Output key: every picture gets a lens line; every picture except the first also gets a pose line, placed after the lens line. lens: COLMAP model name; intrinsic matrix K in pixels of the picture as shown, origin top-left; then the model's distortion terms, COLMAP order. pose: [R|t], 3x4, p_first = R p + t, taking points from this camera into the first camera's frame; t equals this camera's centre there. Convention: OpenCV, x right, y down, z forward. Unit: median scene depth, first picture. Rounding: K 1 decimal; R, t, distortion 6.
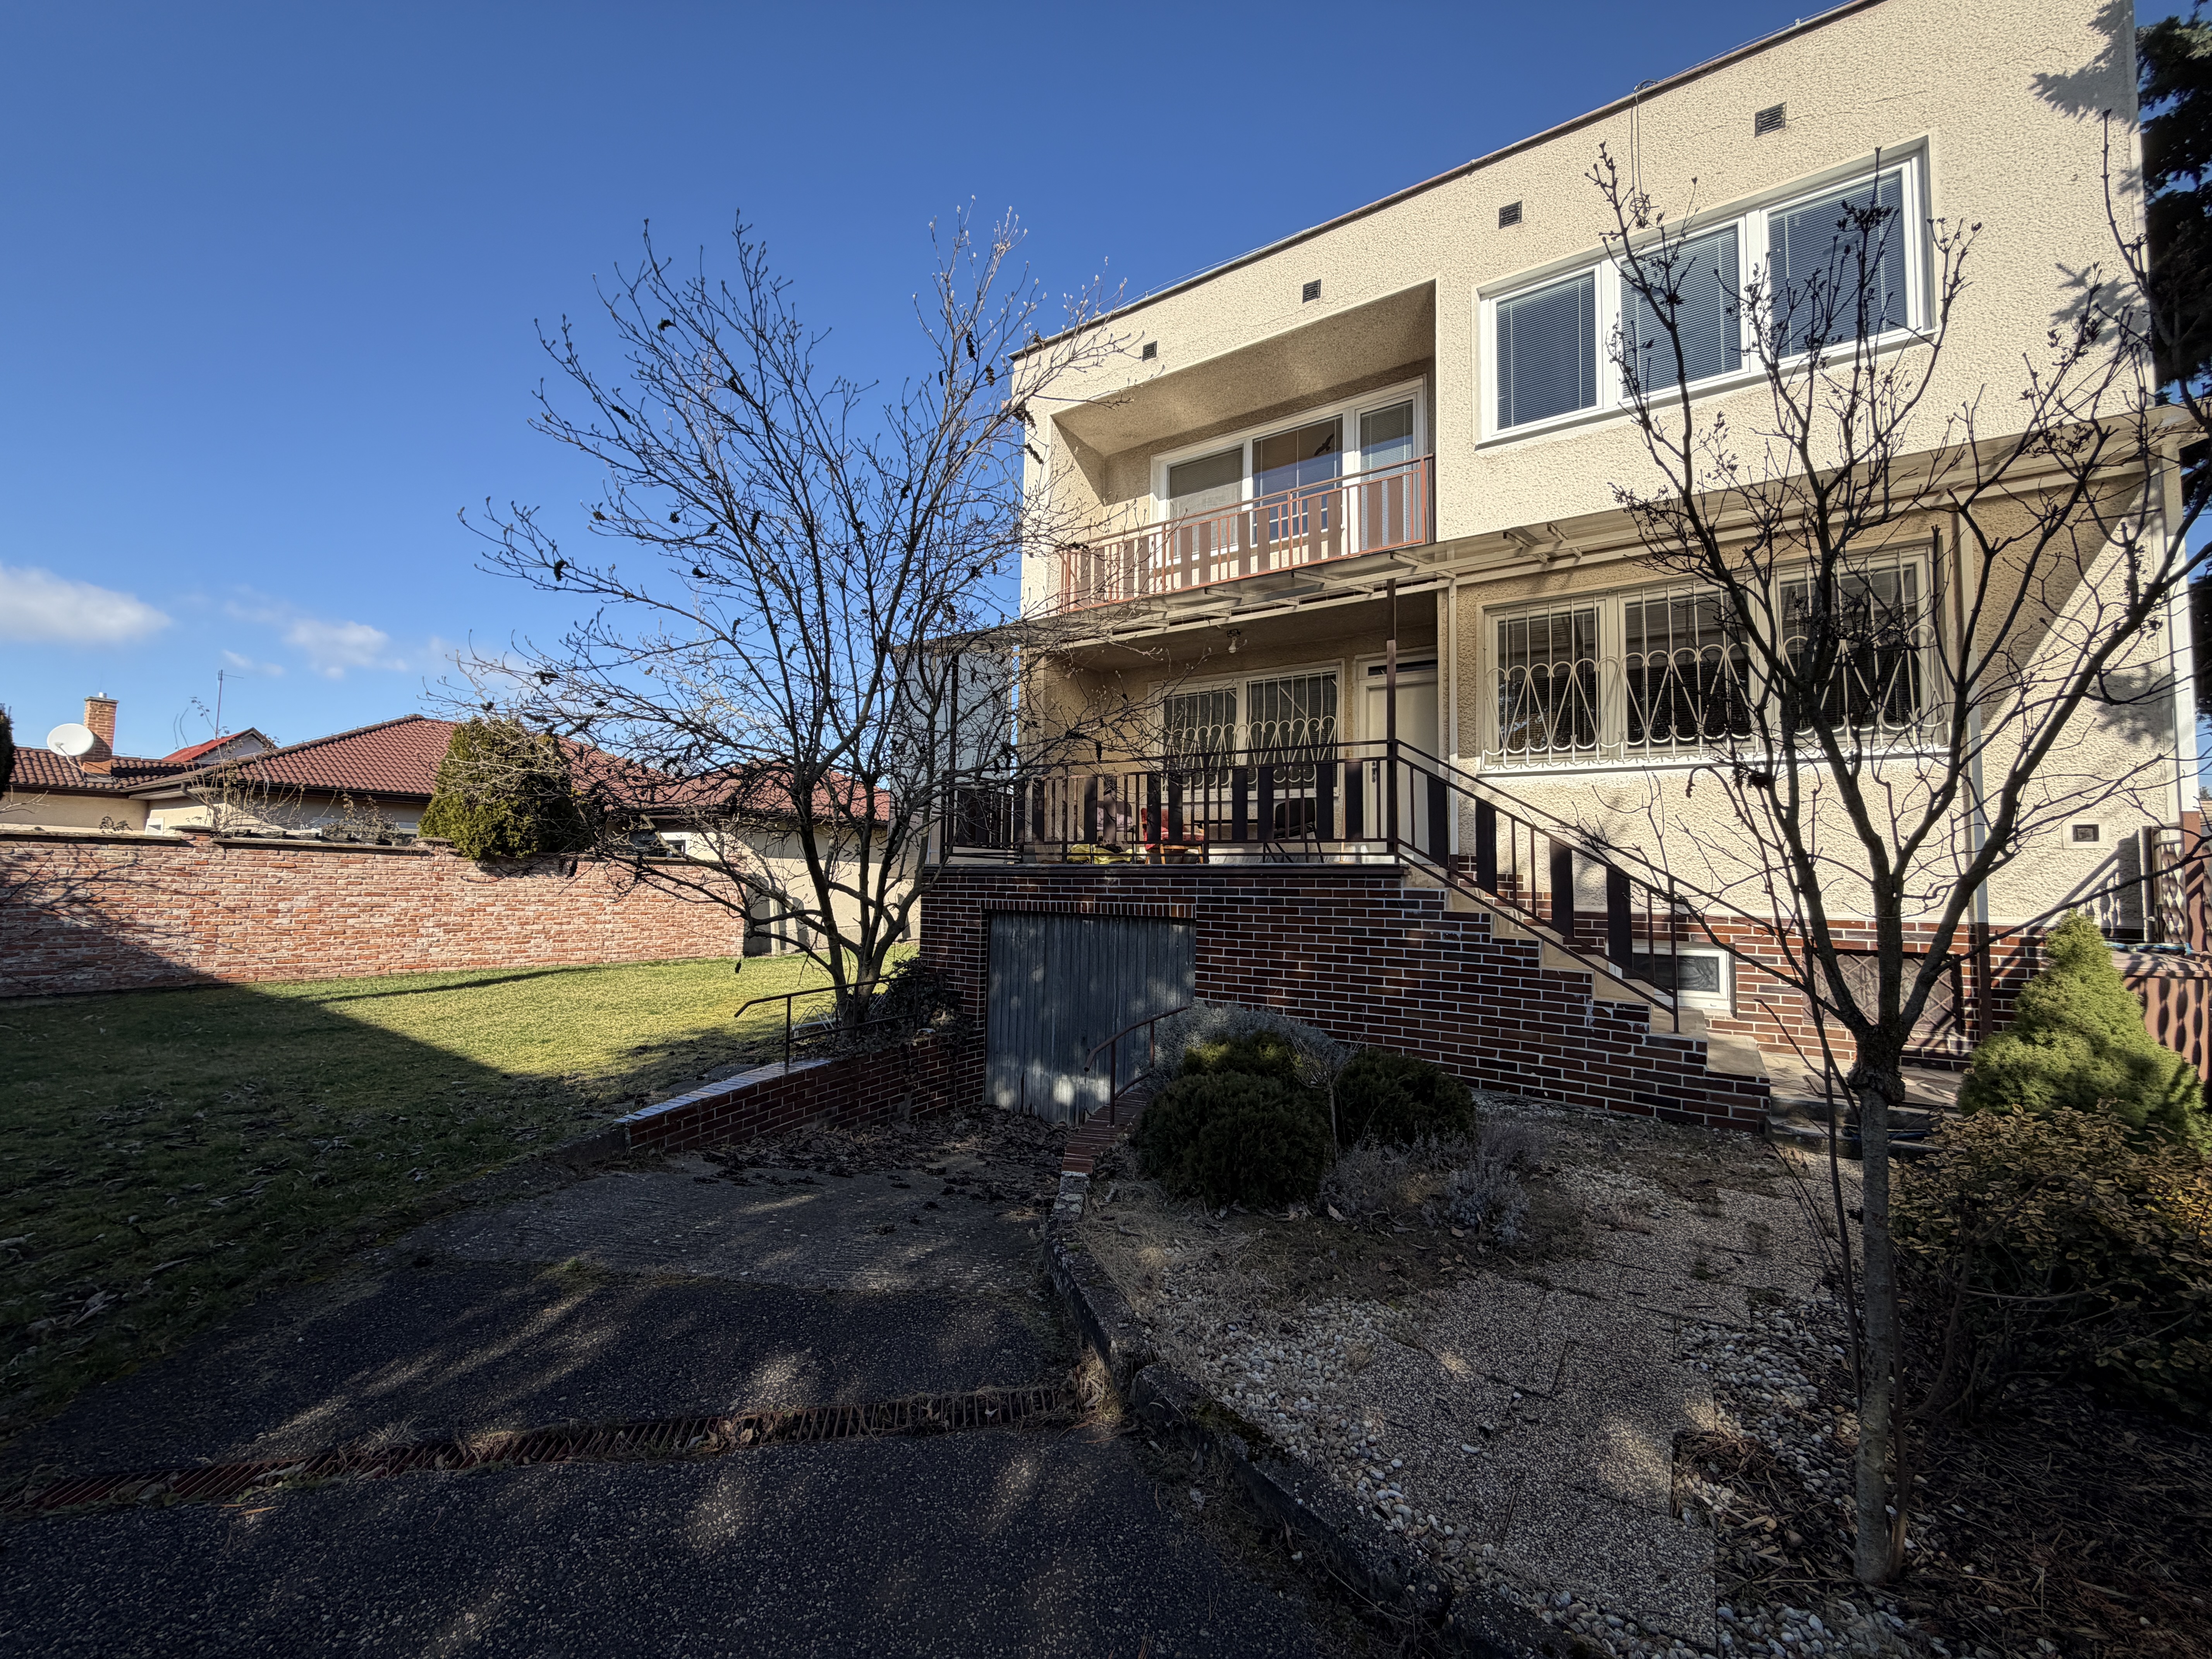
lens RADIAL K [[873.0, 0, 1106.0], [0, 873.0, 829.5], [0, 0, 1]] dist [0.000090, -0.000001]
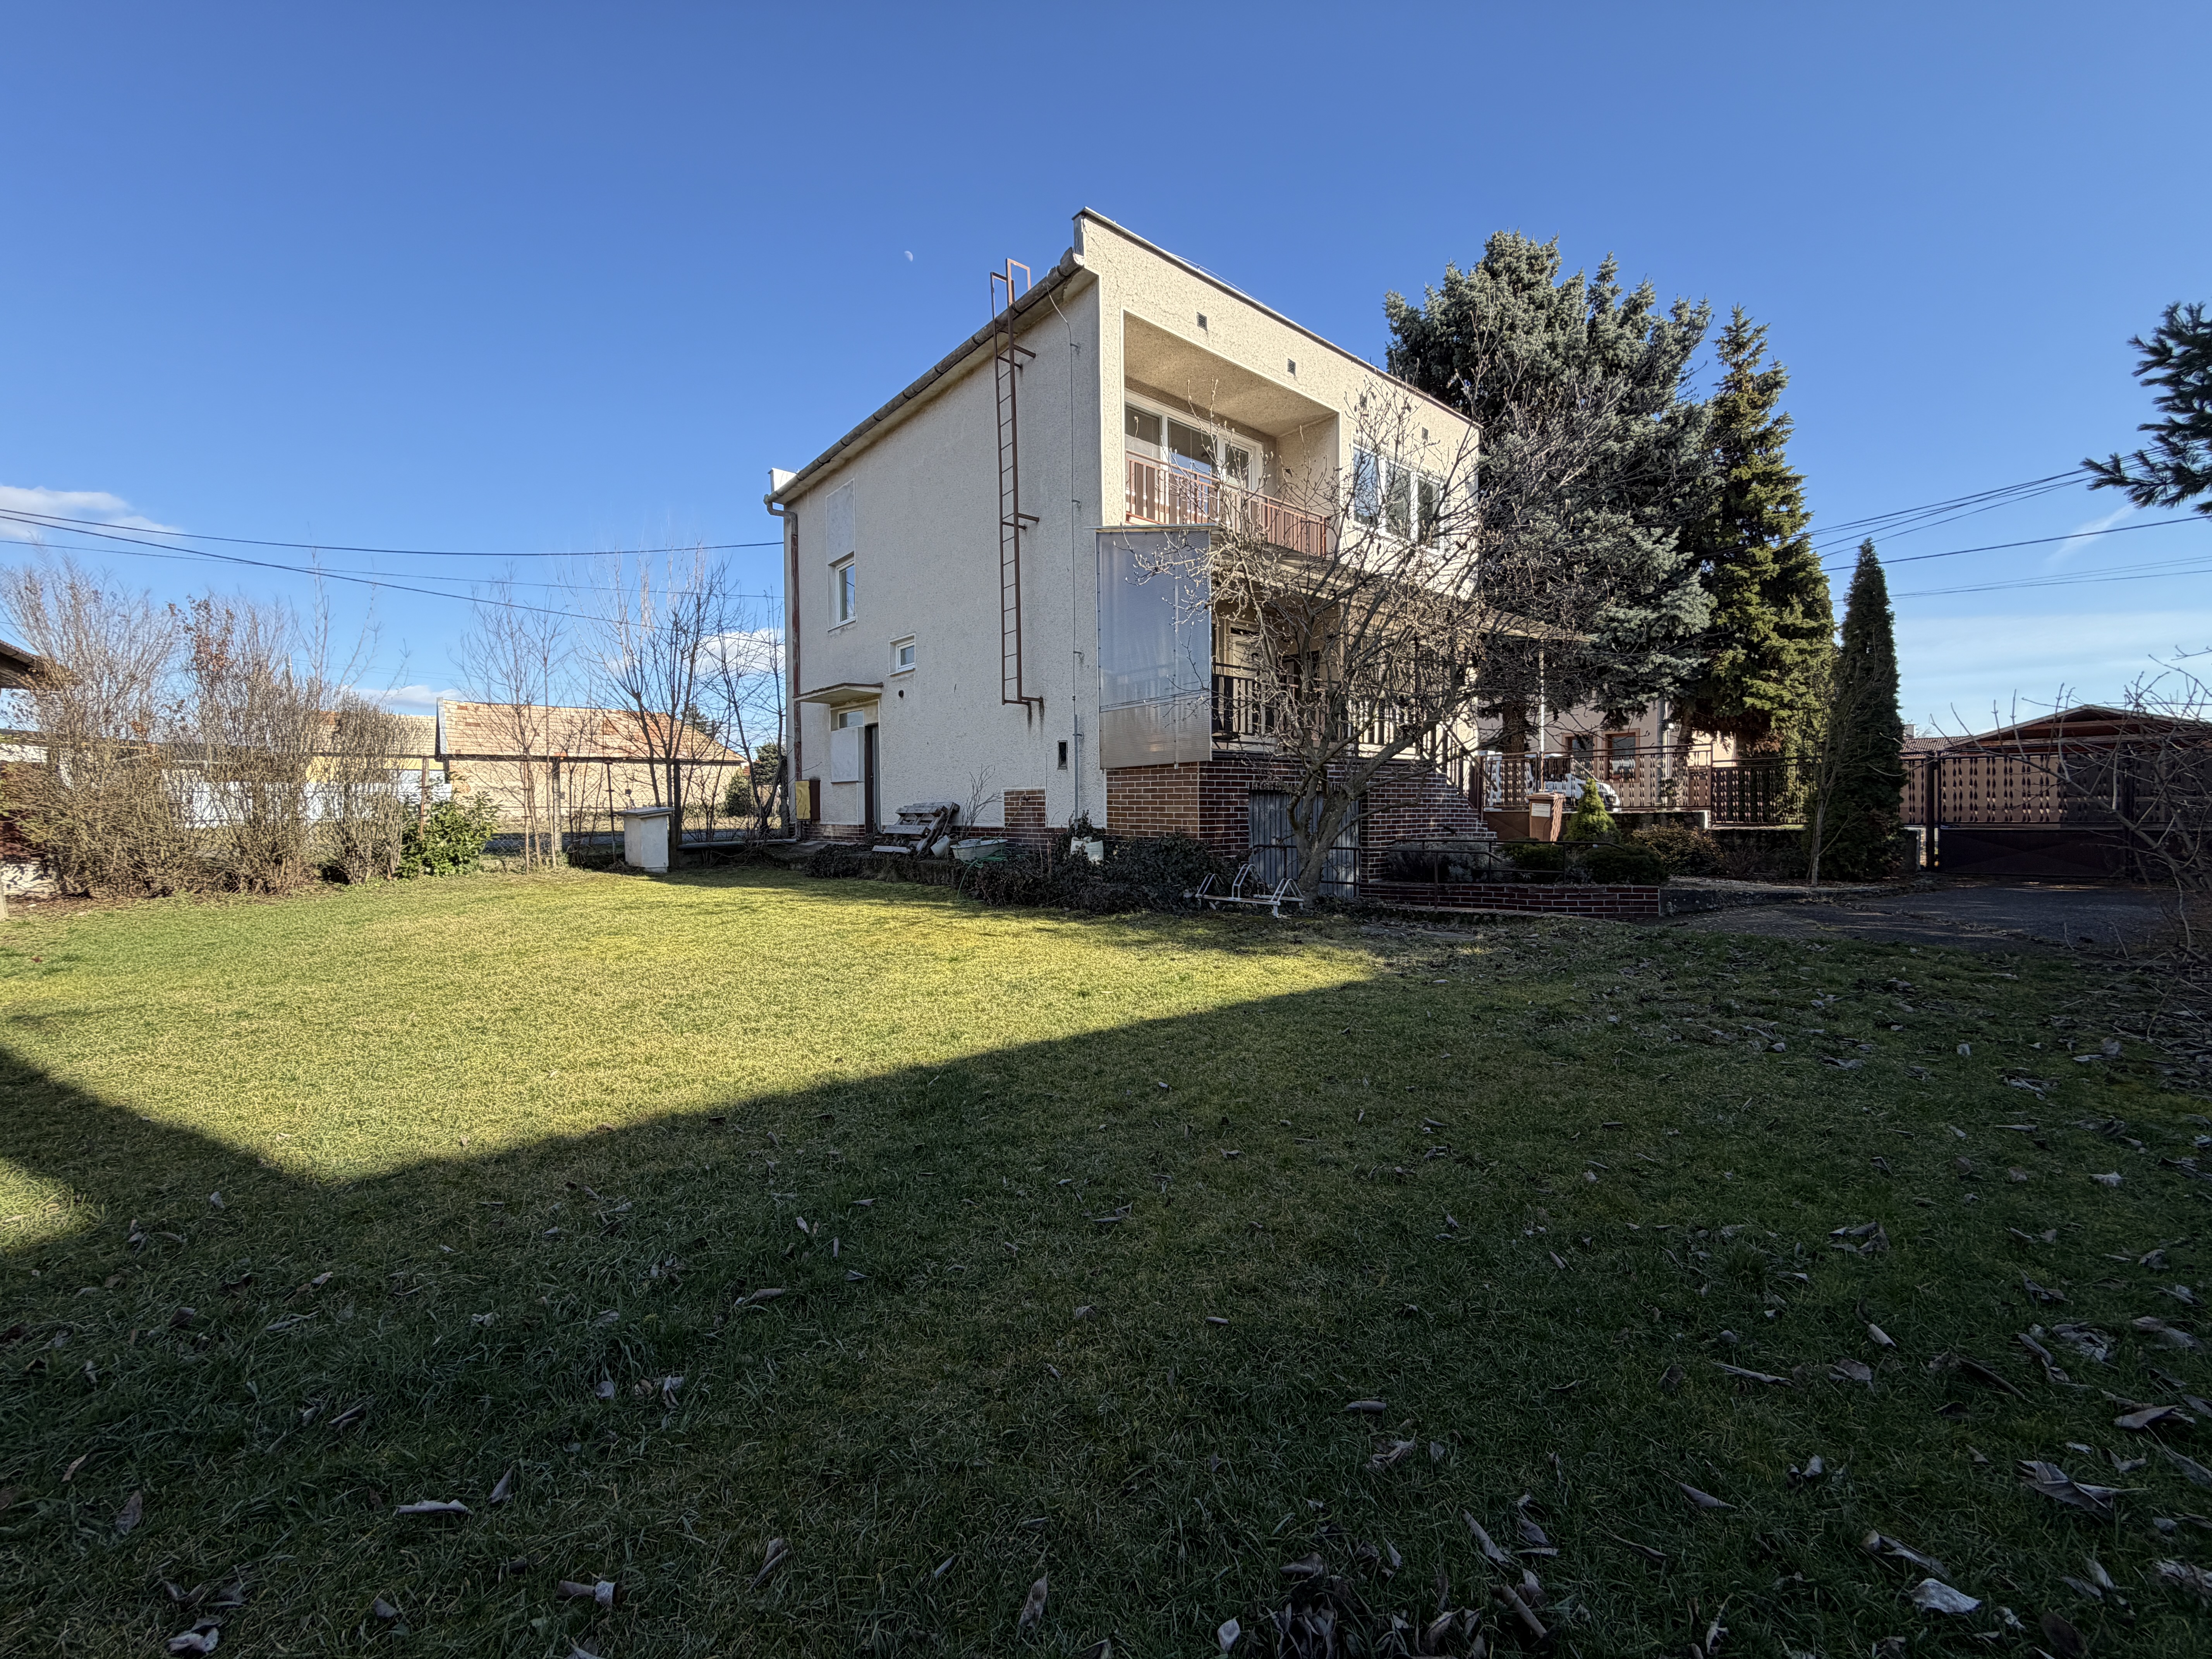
lens RADIAL K [[873.0, 0, 1106.0], [0, 873.0, 829.5], [0, 0, 1]] dist [0.000090, -0.000001]
pose [[0.276284, -0.046198, 0.959965, -1.252026], [-0.033240, 0.997787, 0.057585, 0.082457], [-0.960501, -0.047819, 0.274137, 0.831049]]
